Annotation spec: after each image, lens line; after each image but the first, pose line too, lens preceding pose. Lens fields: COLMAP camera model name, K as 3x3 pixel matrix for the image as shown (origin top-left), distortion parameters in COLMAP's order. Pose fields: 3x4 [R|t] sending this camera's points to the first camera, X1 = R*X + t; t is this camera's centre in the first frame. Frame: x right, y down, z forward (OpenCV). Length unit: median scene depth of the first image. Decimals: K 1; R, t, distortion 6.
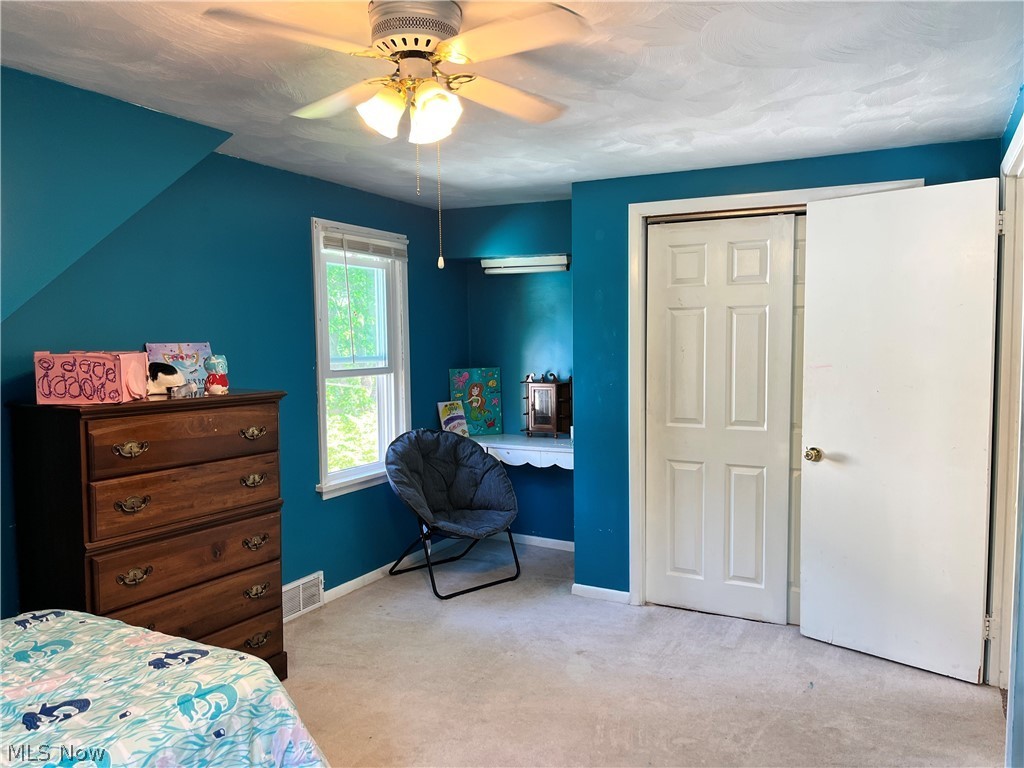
lens RADIAL K [[783.1, 0, 512.4], [0, 783.1, 398.8], [0, 0, 1]] dist [0.005865, -0.050273]
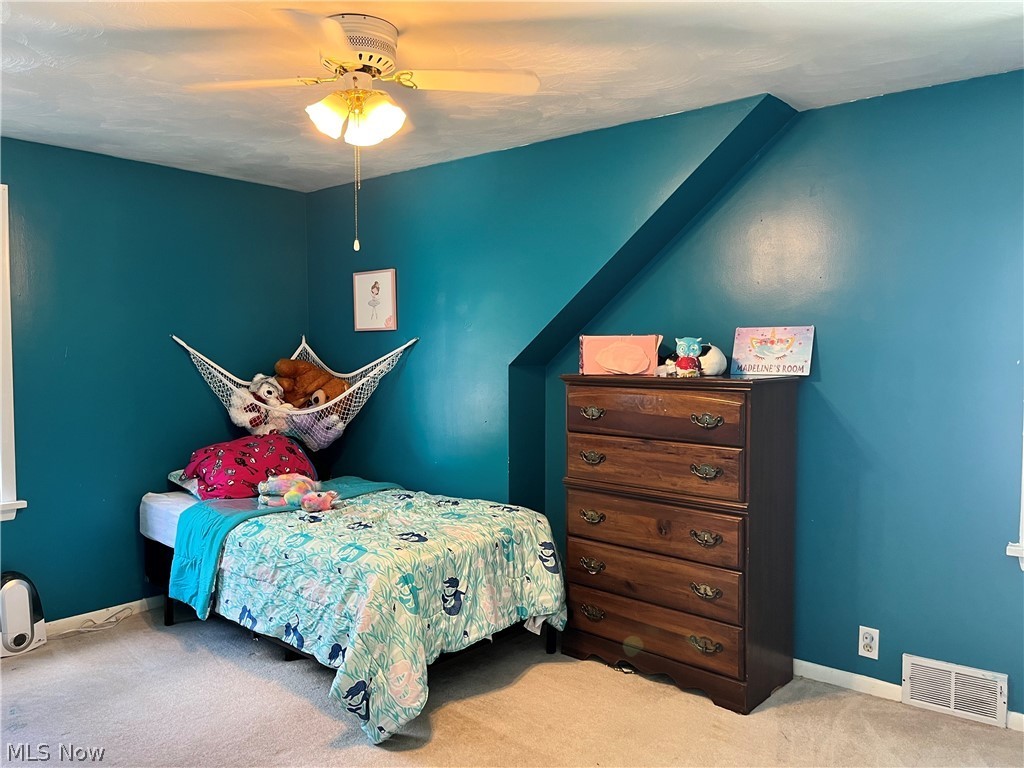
lens RADIAL K [[775.9, 0, 512.0], [0, 775.9, 384.0], [0, 0, 1]] dist [0.034528, -0.053045]
pose [[-0.225687, 0.047388, -0.973047, 0.685090], [-0.072877, 0.995196, 0.065370, -0.048272], [0.971470, 0.085666, -0.221150, 1.071397]]
